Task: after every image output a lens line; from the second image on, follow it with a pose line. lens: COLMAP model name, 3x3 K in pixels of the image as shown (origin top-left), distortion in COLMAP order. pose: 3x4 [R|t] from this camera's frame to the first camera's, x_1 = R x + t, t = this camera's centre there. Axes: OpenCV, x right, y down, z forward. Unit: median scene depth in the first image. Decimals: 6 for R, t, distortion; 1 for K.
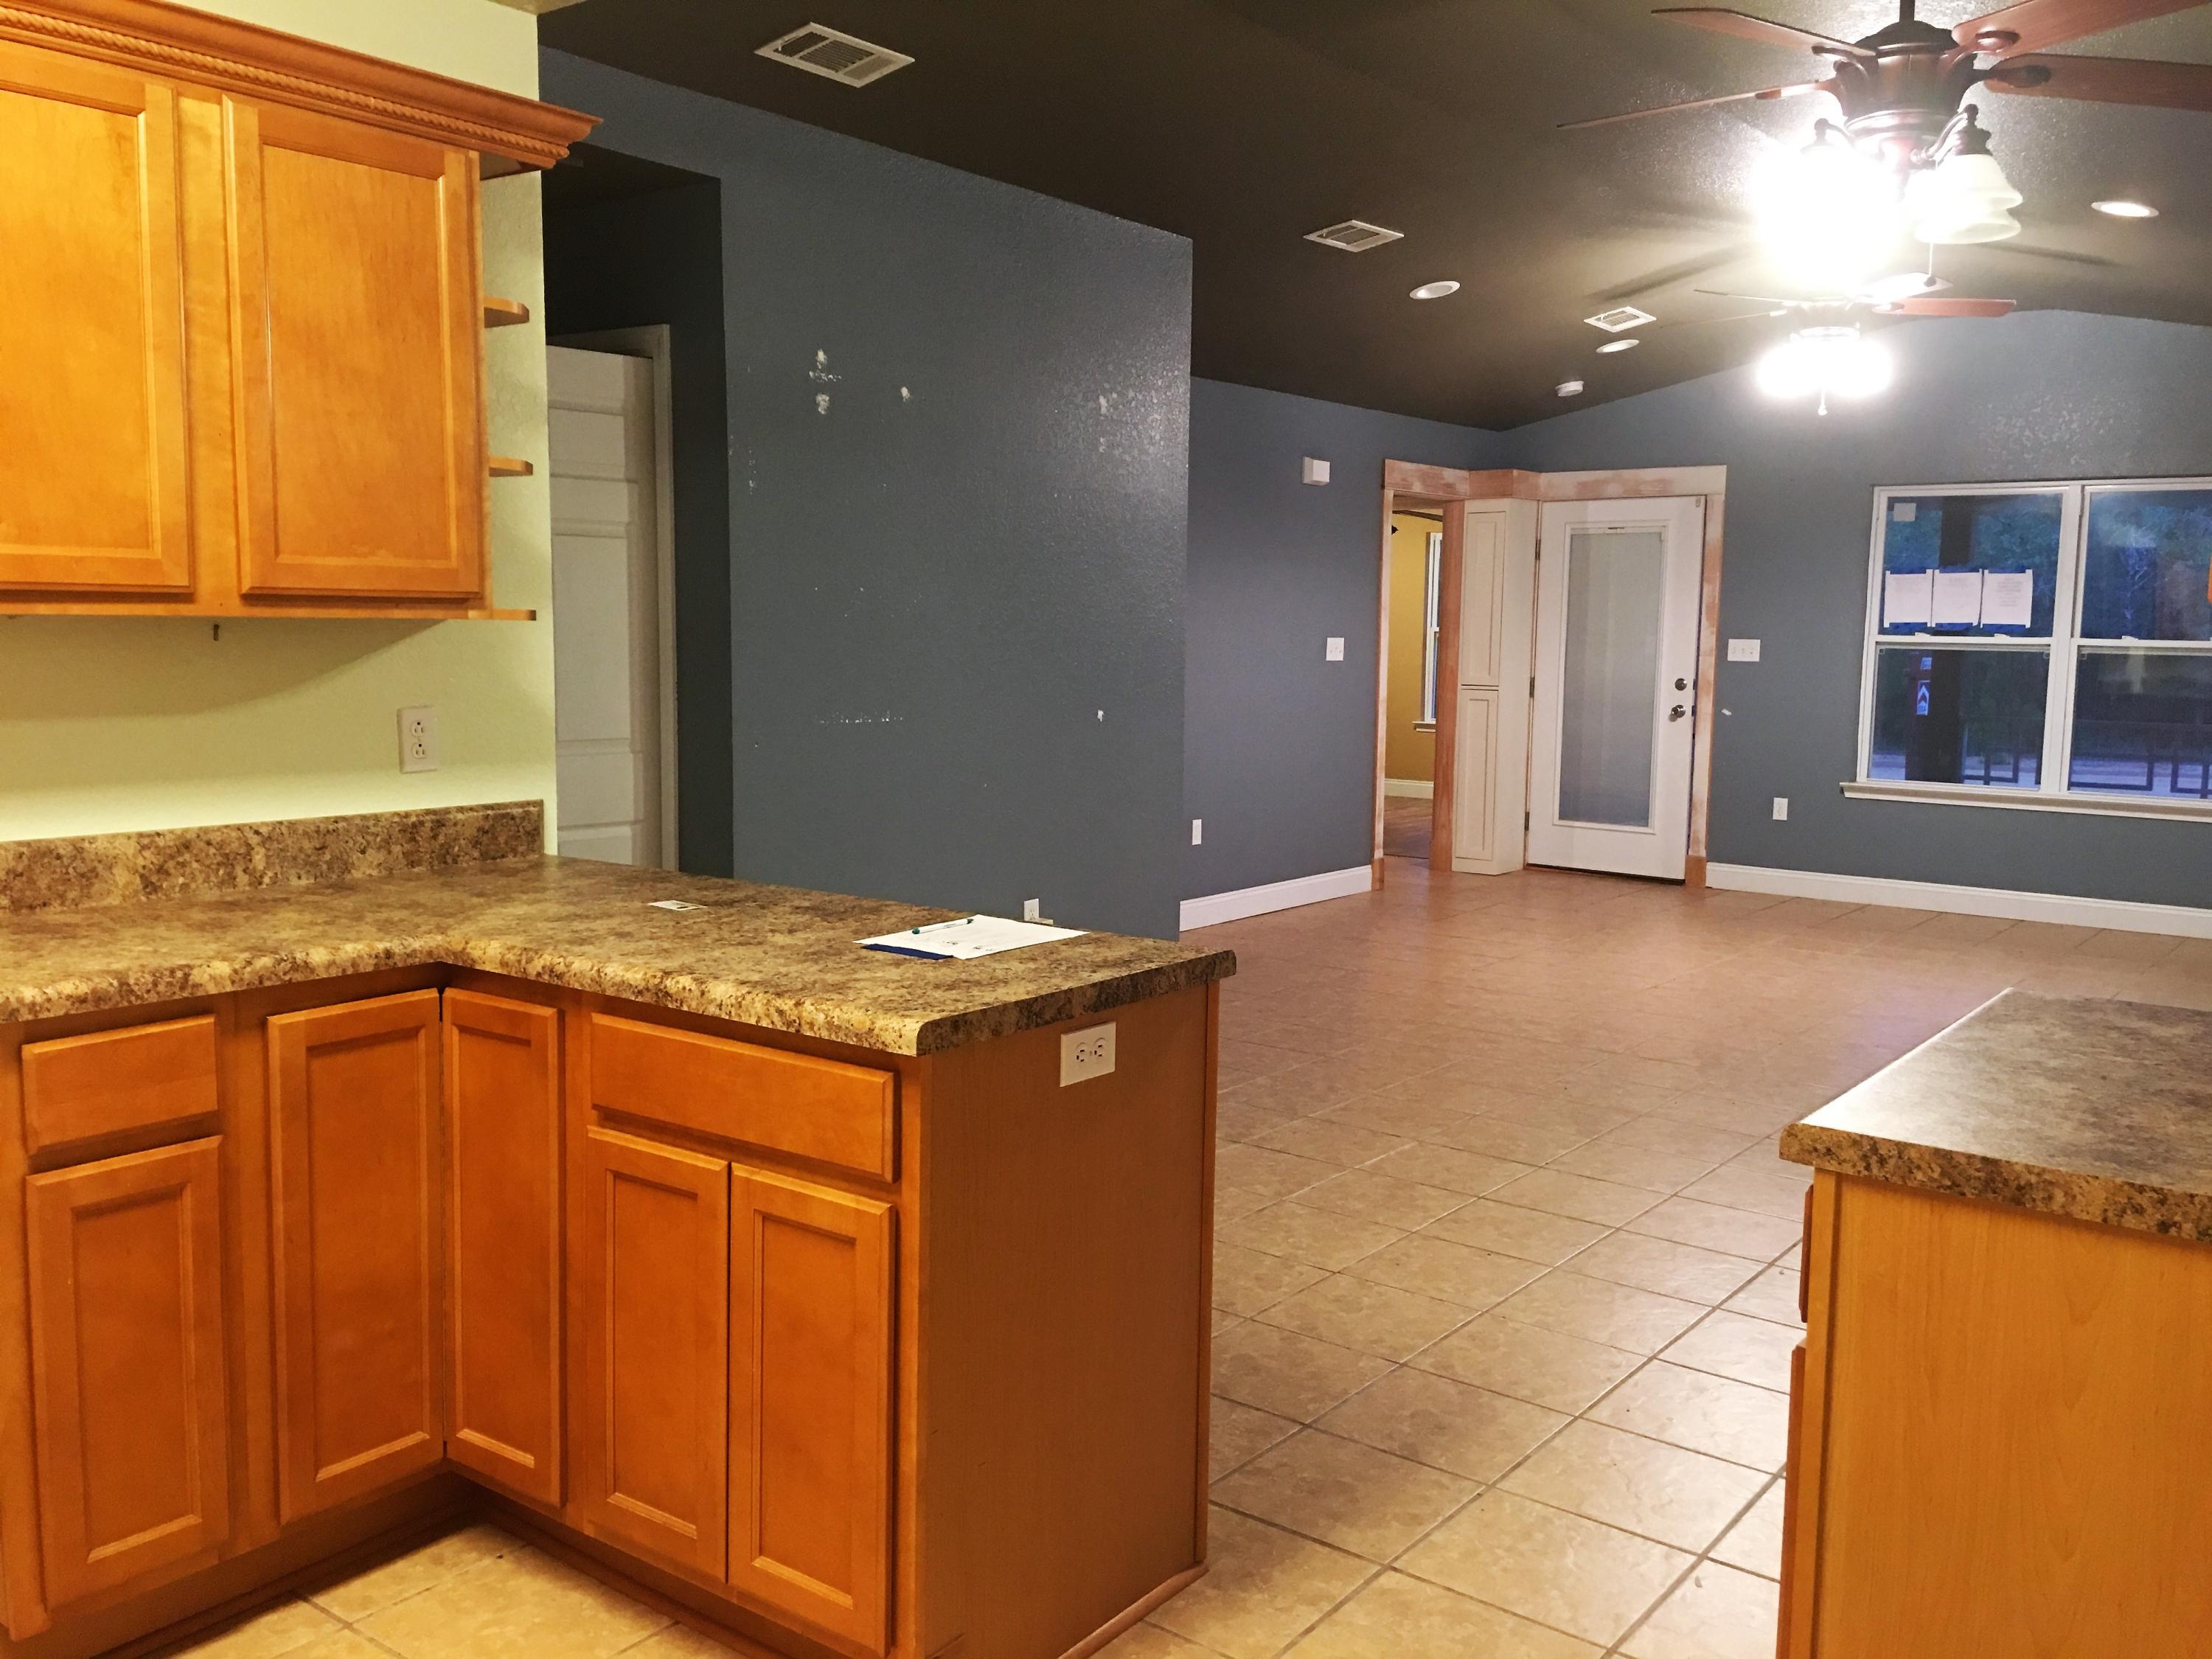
lens RADIAL K [[2028.9, 0, 1134.1], [0, 2028.9, 816.3], [0, 0, 1]] dist [0.135951, -0.231161]
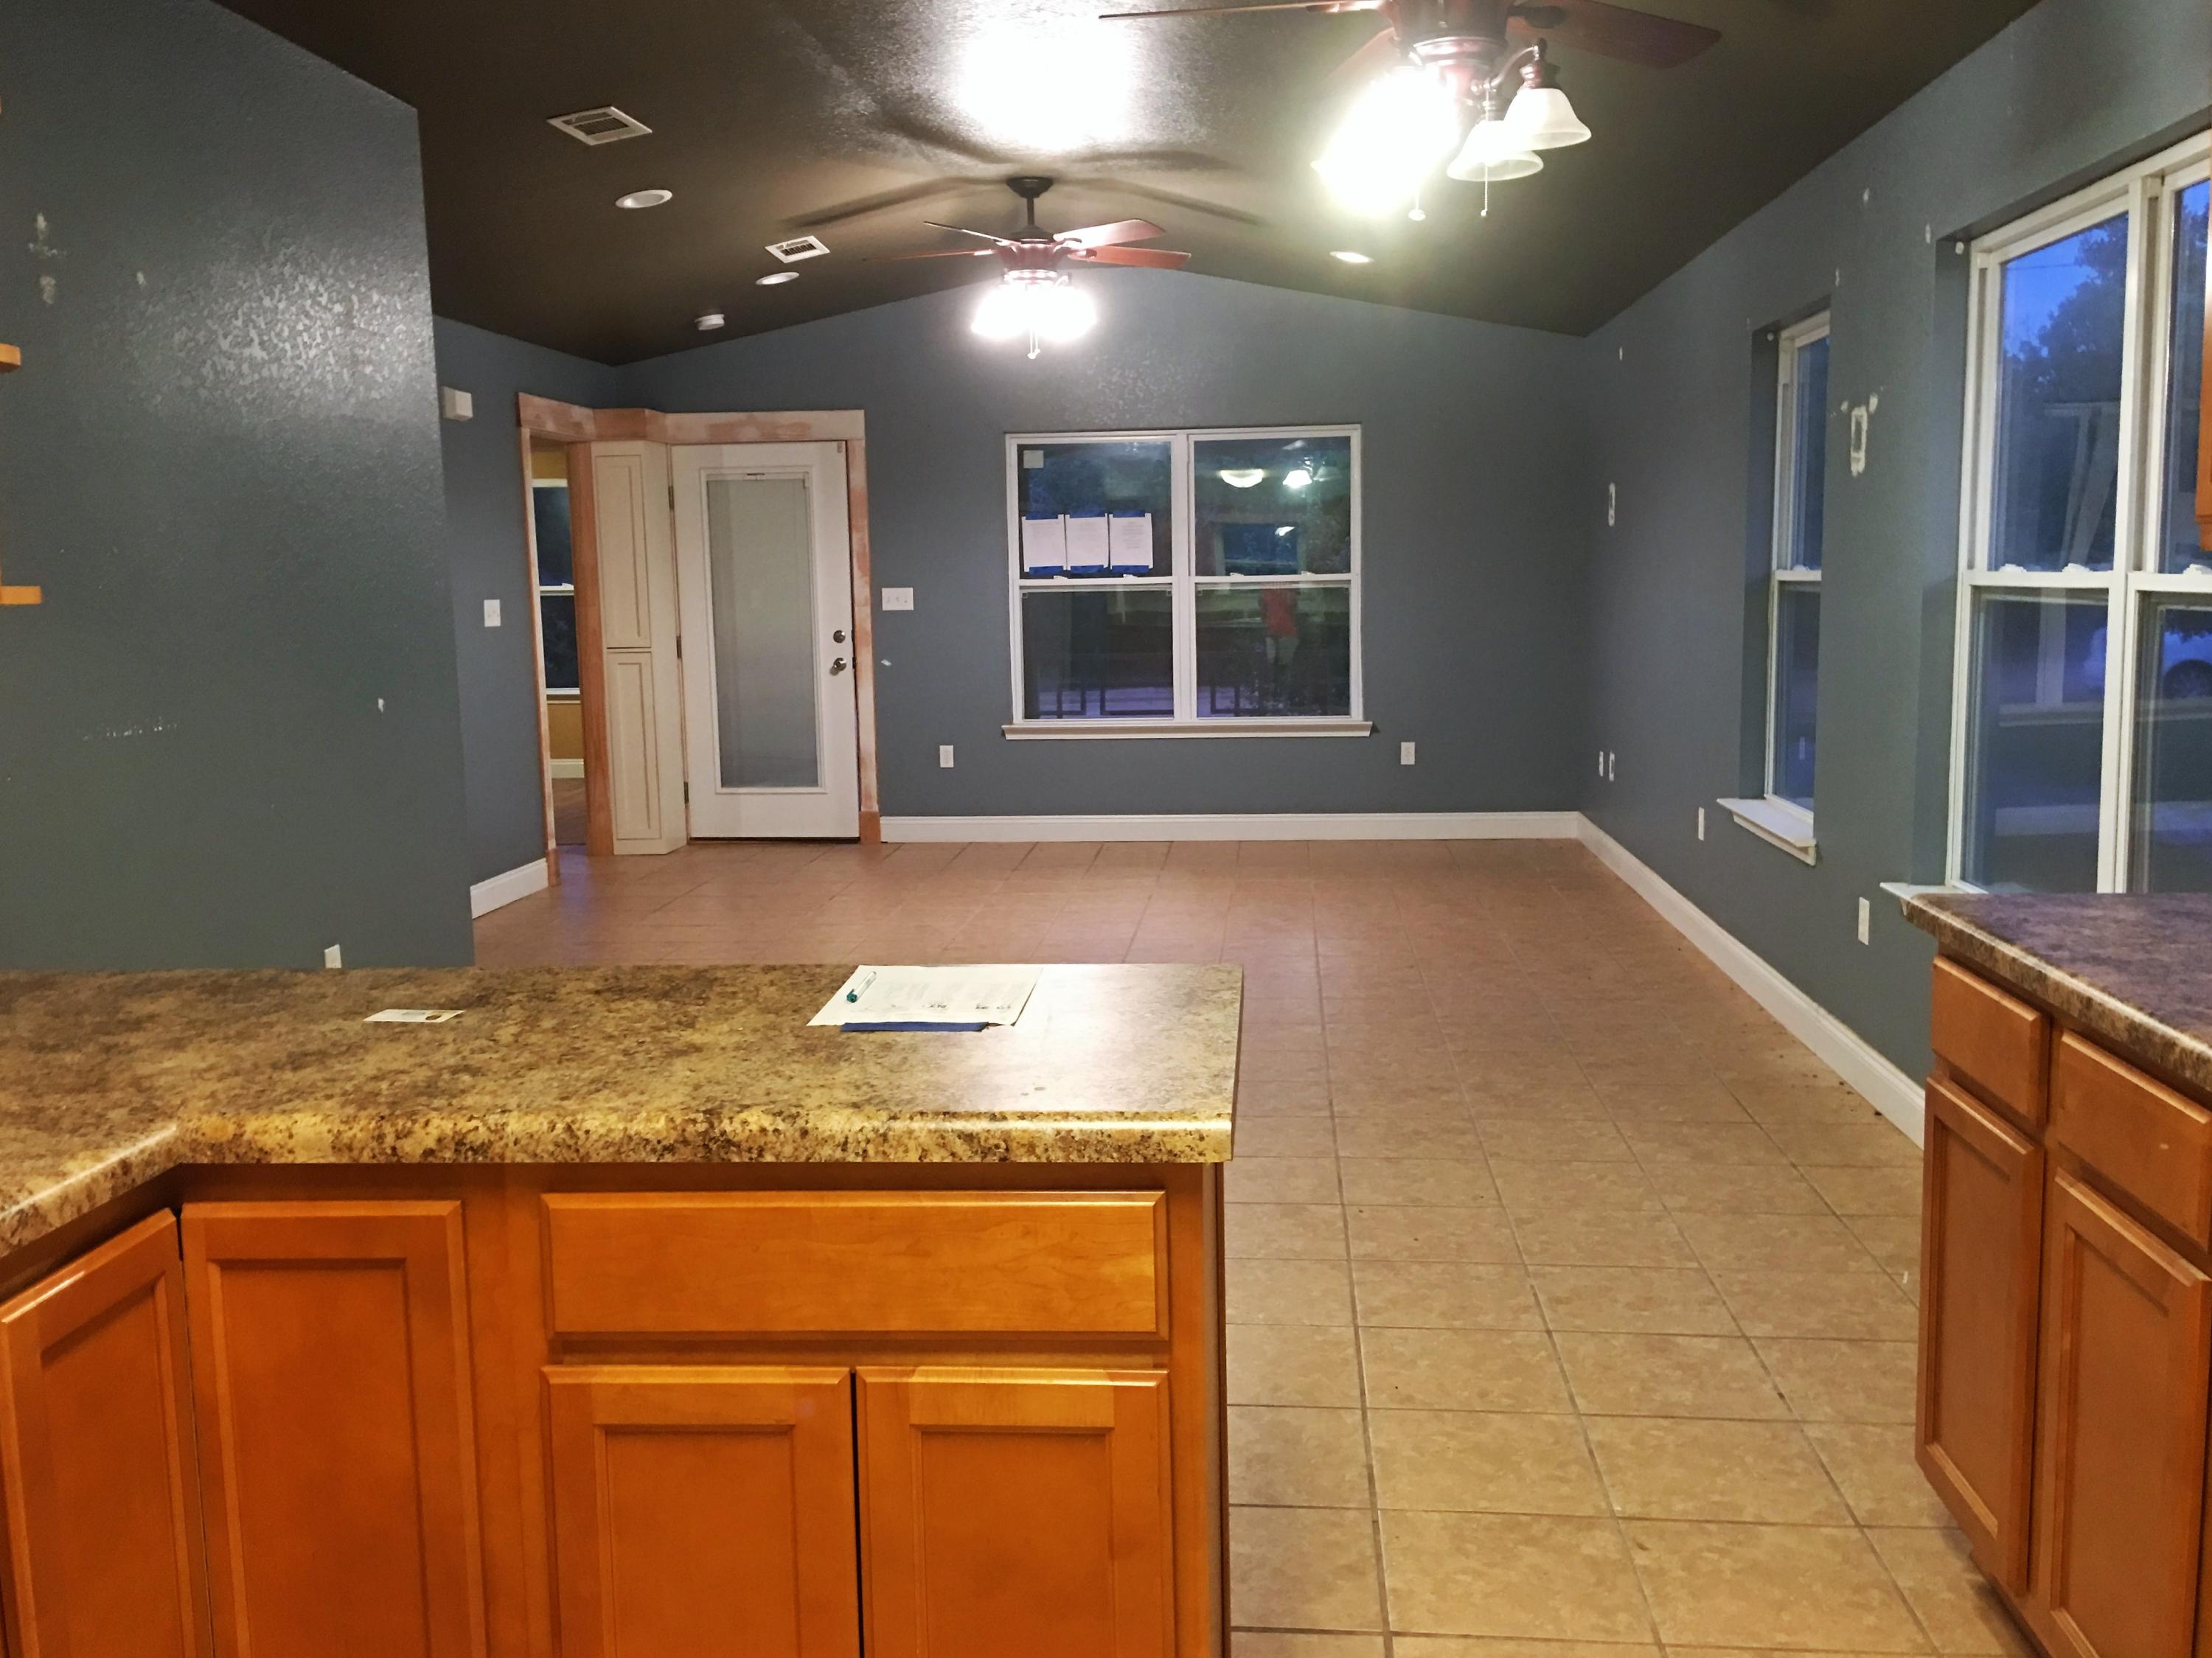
lens RADIAL K [[2028.7, 0, 1134.1], [0, 2028.7, 815.8], [0, 0, 1]] dist [0.135951, -0.231161]
pose [[0.826051, -0.099286, 0.554780, -0.167718], [0.087932, 0.995010, 0.047143, -0.013887], [-0.556693, 0.009841, 0.830660, 0.128583]]
